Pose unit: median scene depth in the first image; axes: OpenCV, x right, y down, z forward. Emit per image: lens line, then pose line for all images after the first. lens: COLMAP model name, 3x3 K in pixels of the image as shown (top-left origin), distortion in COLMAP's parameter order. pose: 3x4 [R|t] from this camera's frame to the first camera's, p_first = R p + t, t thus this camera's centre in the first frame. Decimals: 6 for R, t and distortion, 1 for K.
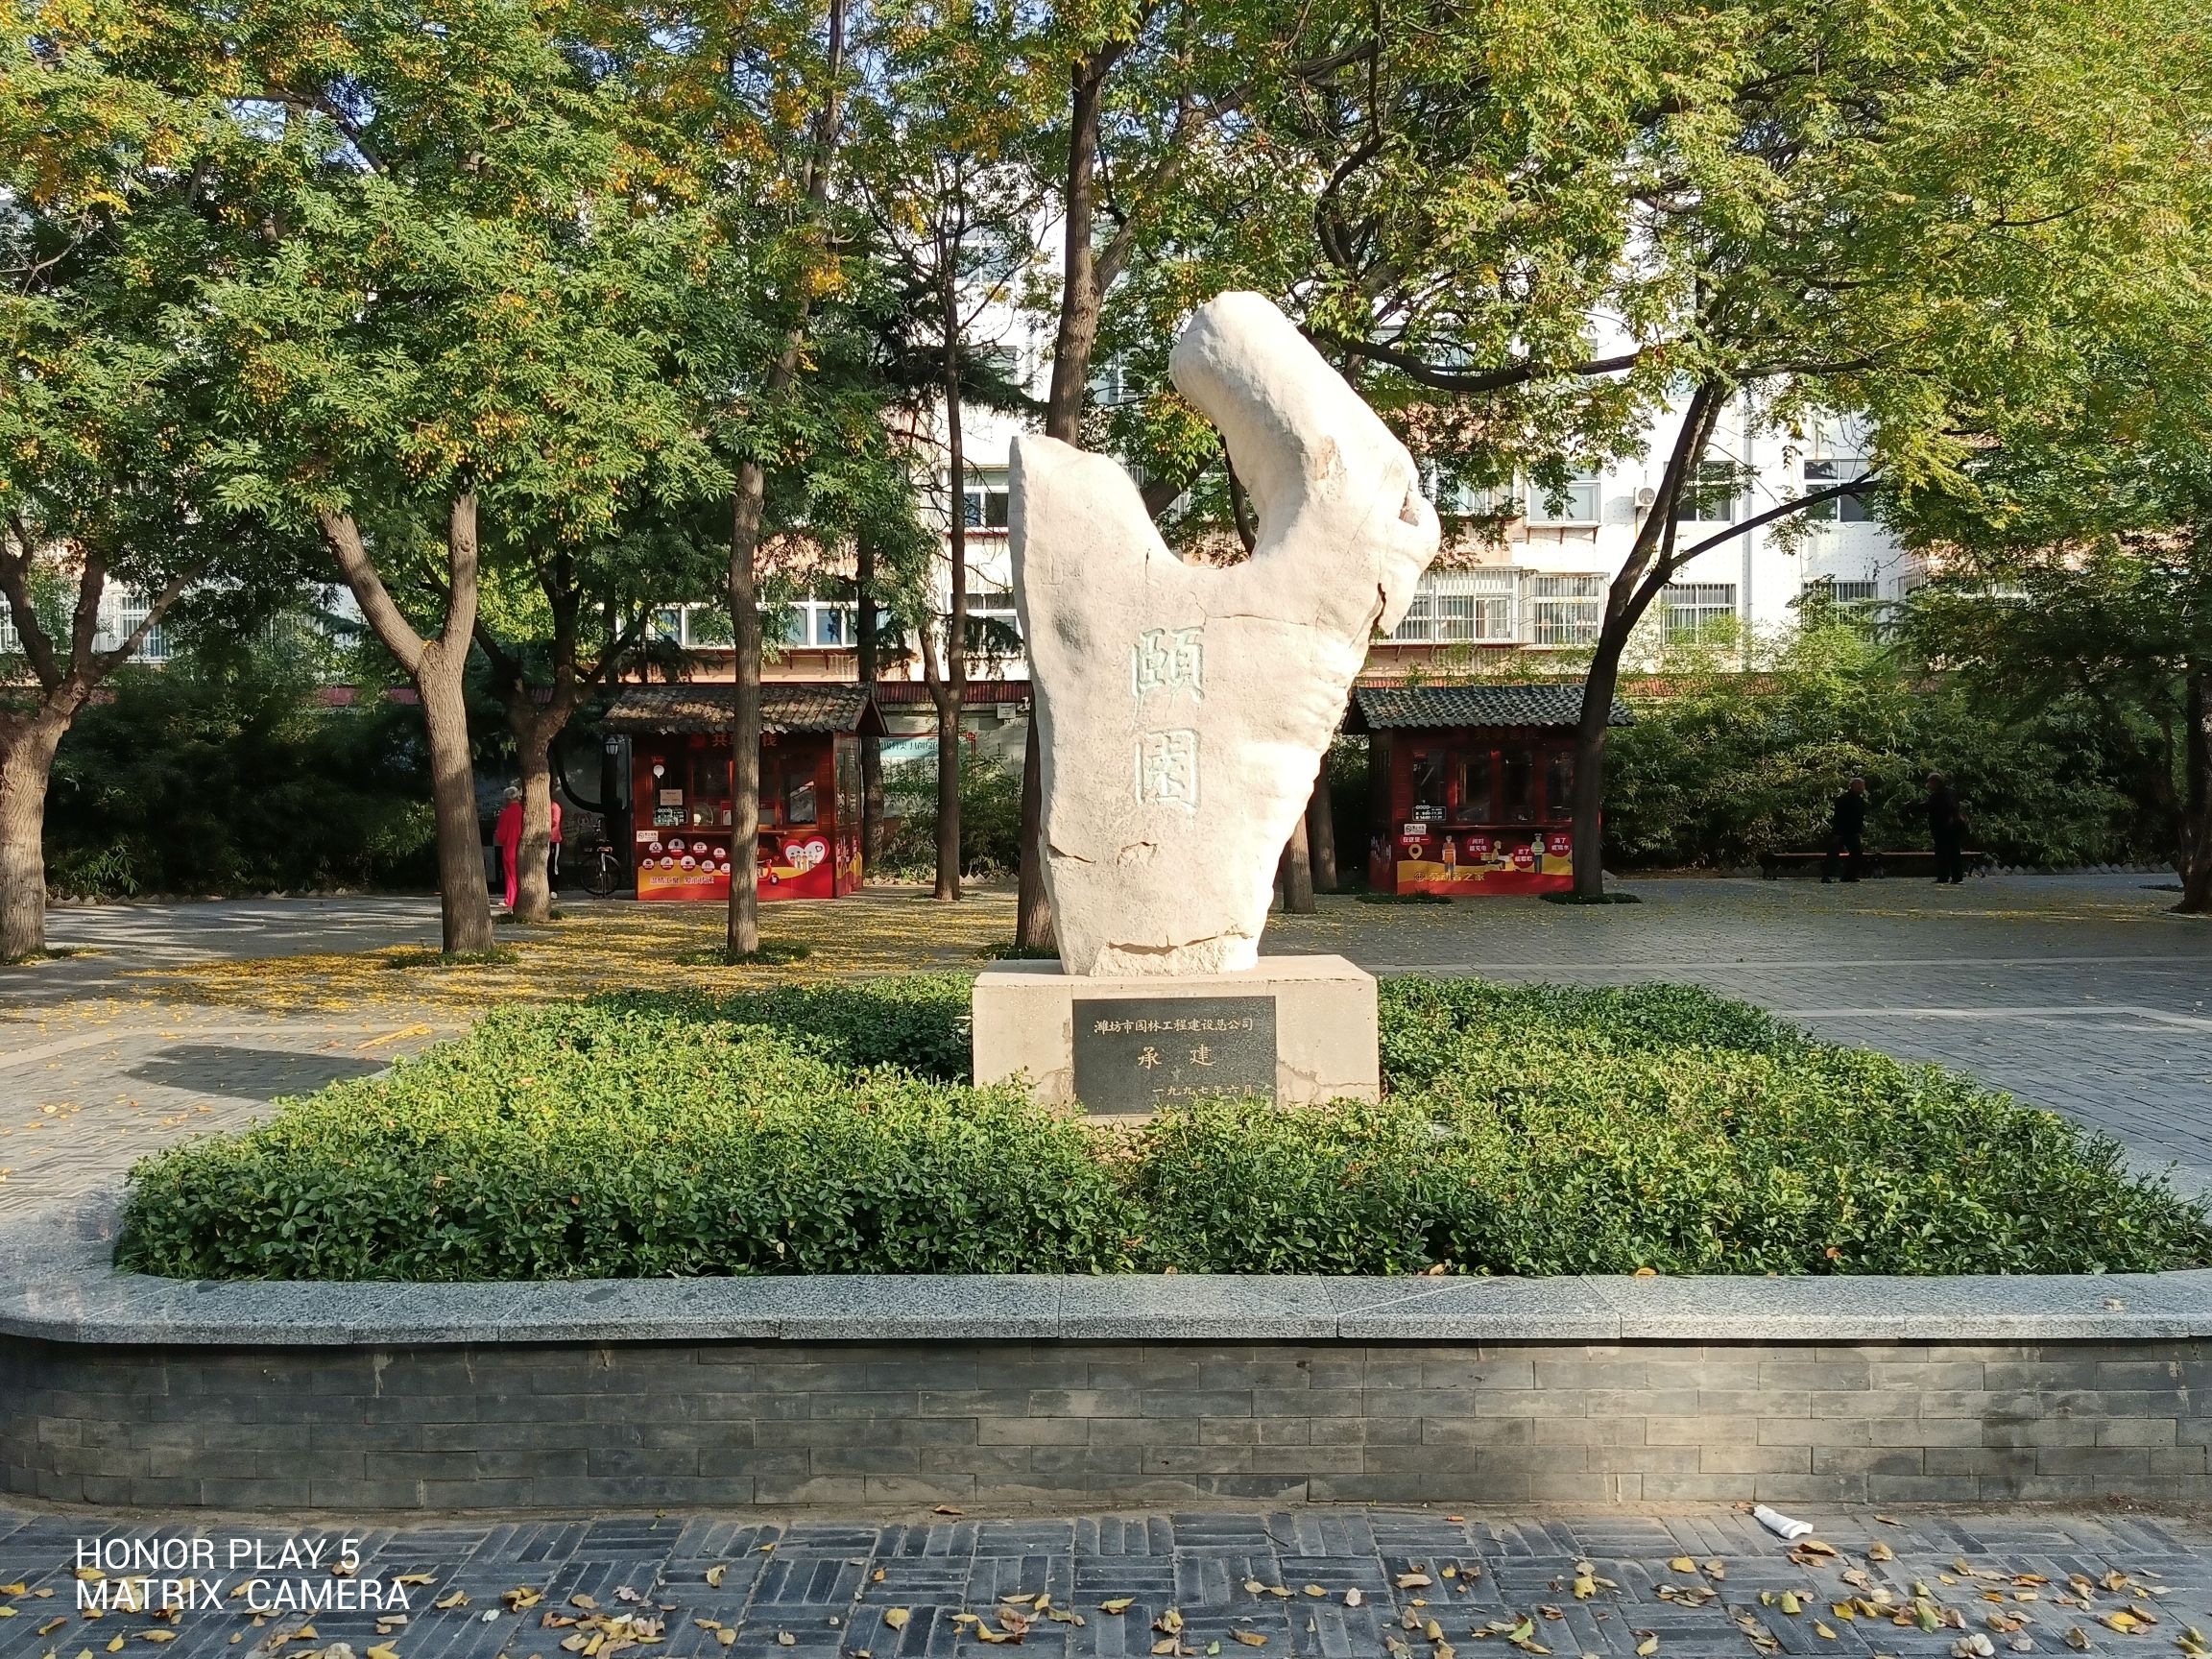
lens RADIAL K [[1717.8, 0, 1106.0], [0, 1717.8, 829.5], [0, 0, 1]] dist [0.031608, 0.000530]
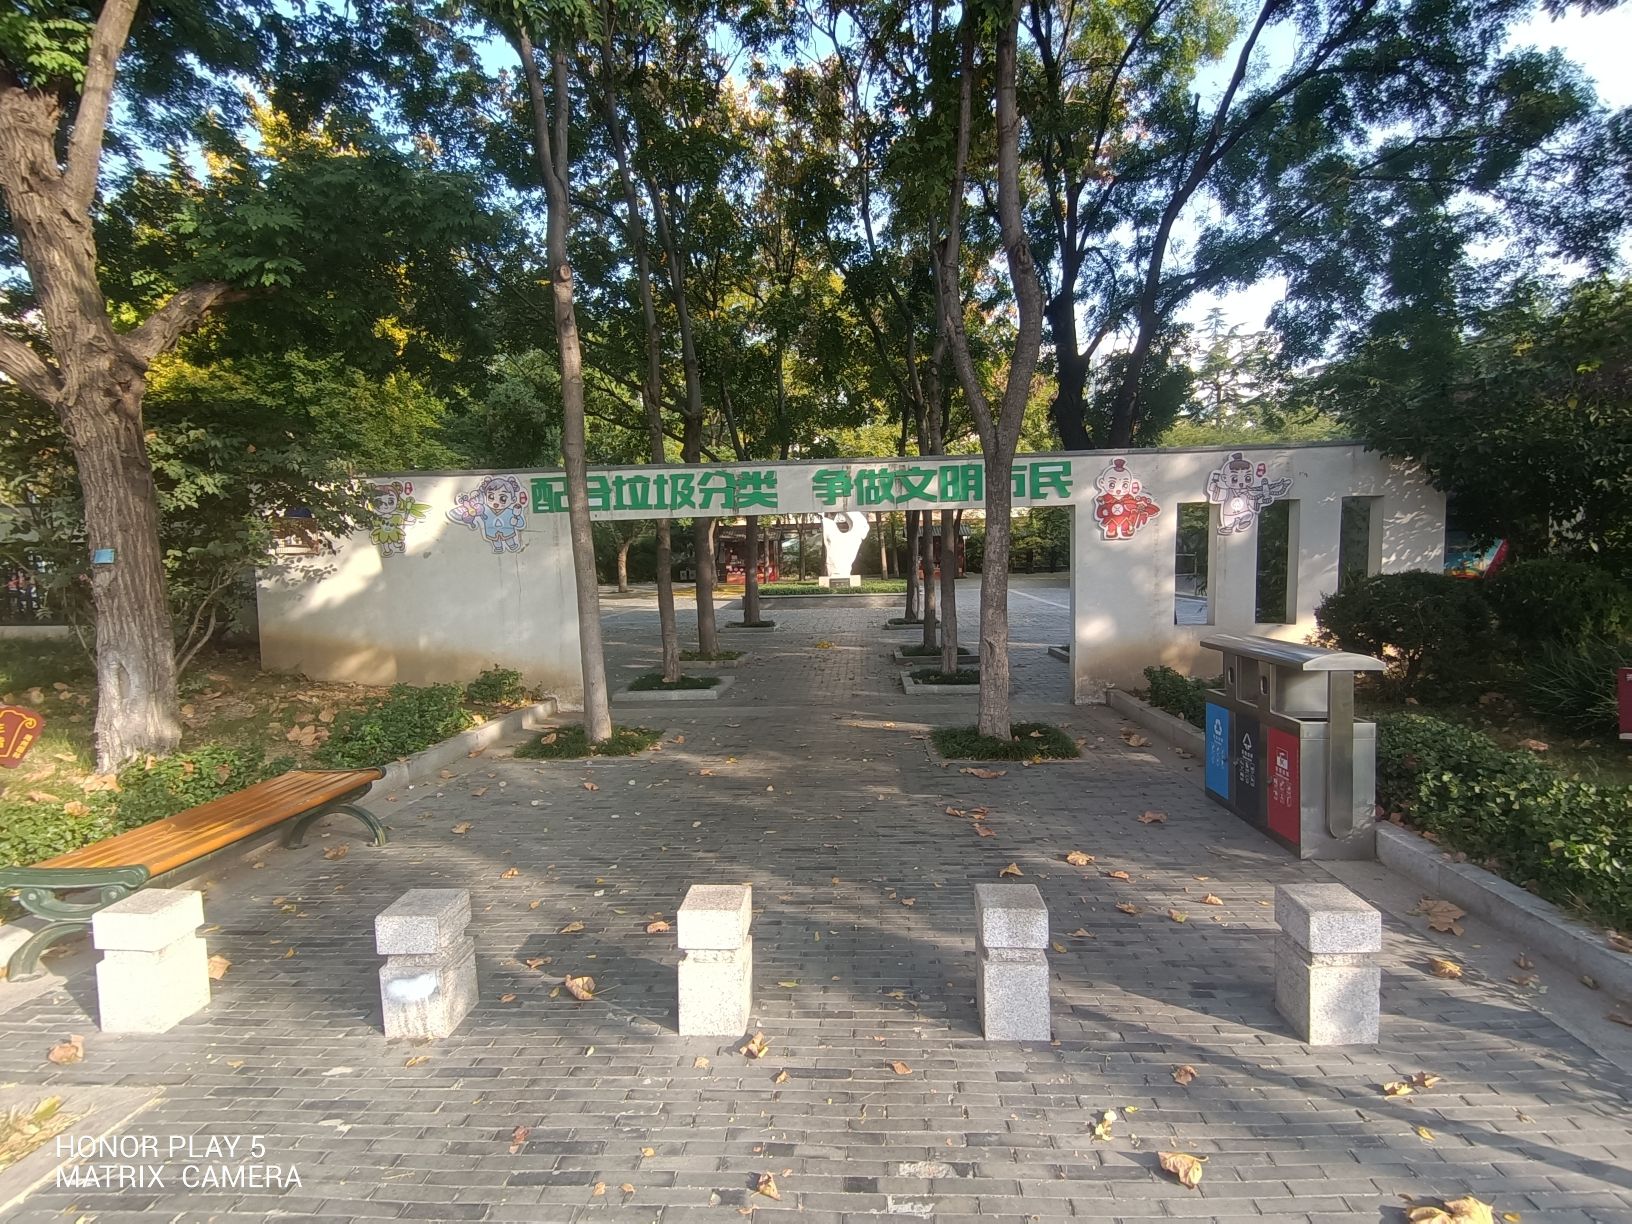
lens RADIAL K [[810.3, 0, 816.0], [0, 810.3, 612.0], [0, 0, 1]] dist [0.004462, 0.000620]
pose [[0.998559, -0.014322, -0.051715, 0.118440], [0.017209, 0.998293, 0.055819, 0.022261], [0.050827, -0.056628, 0.997101, -3.134108]]
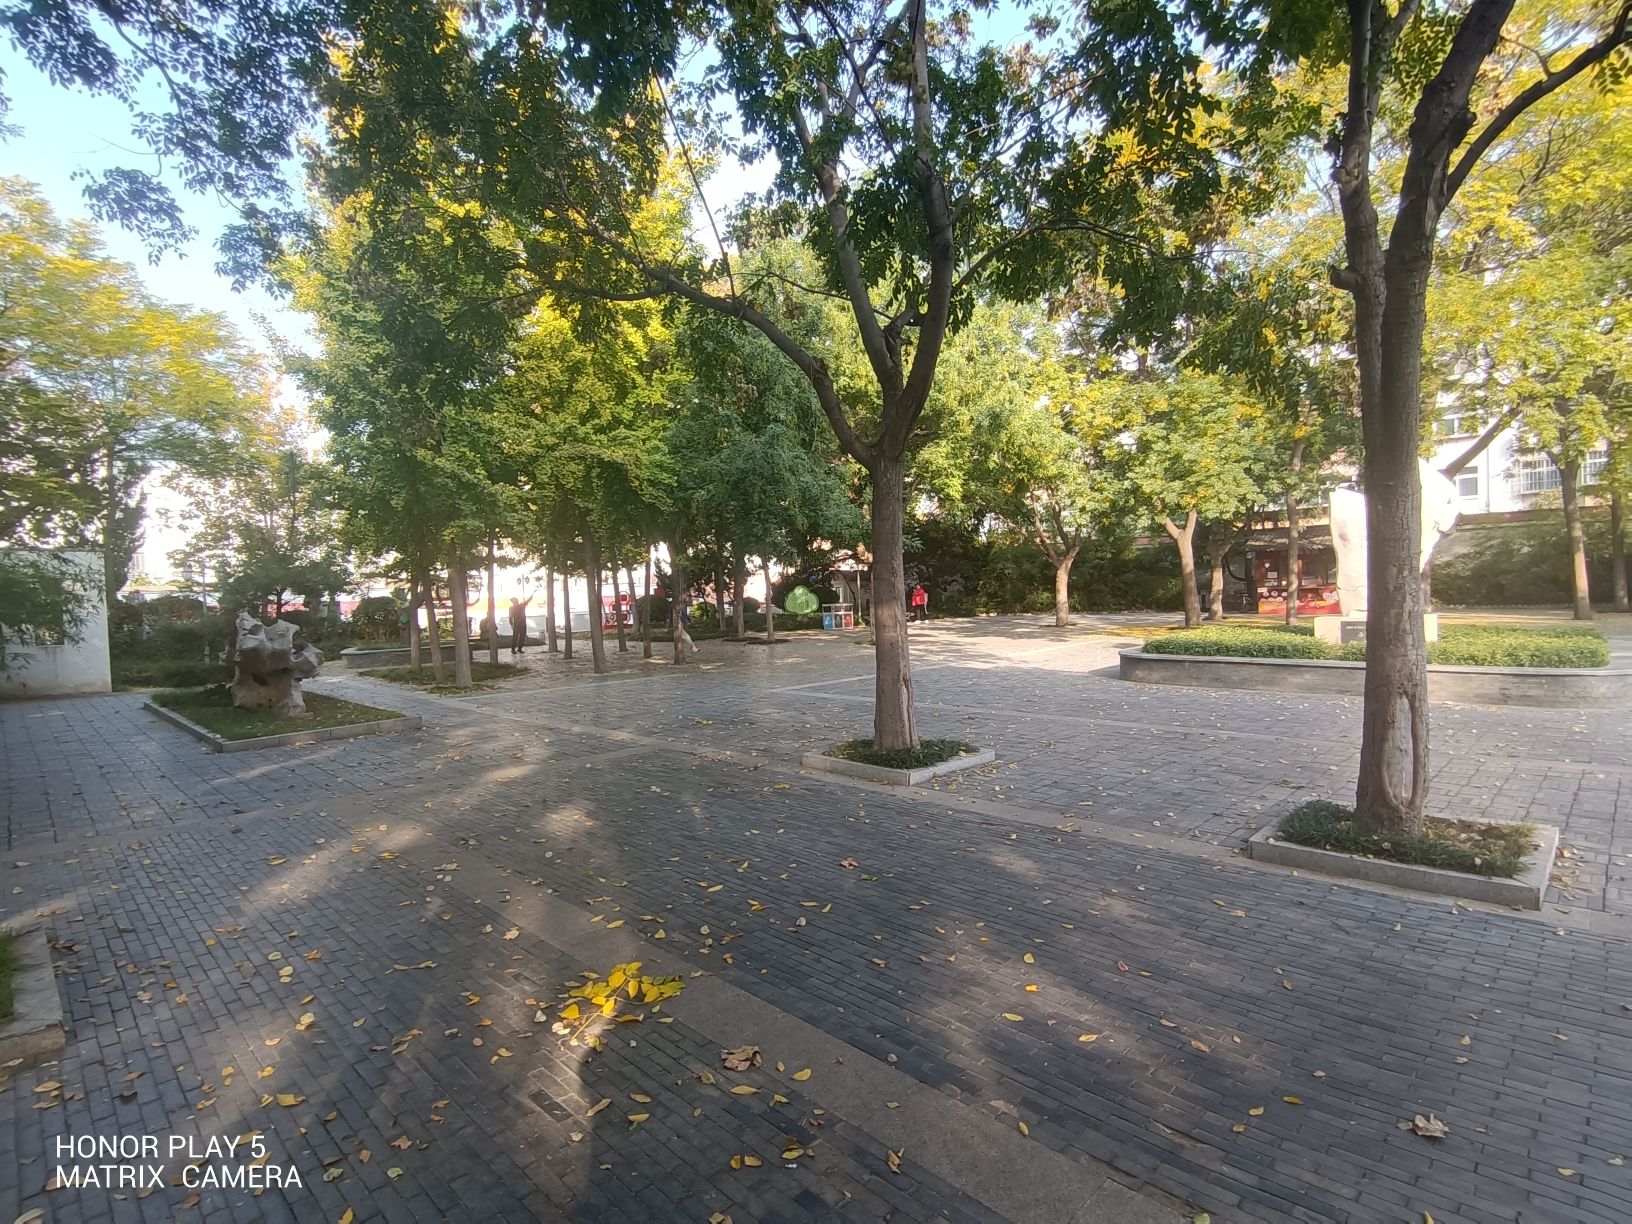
lens RADIAL K [[810.3, 0, 816.0], [0, 810.3, 612.0], [0, 0, 1]] dist [0.004462, 0.000620]
pose [[0.709121, 0.004346, -0.705073, 0.433581], [0.013412, 0.999717, 0.019652, 0.013574], [0.704959, -0.023392, 0.708862, -1.256155]]
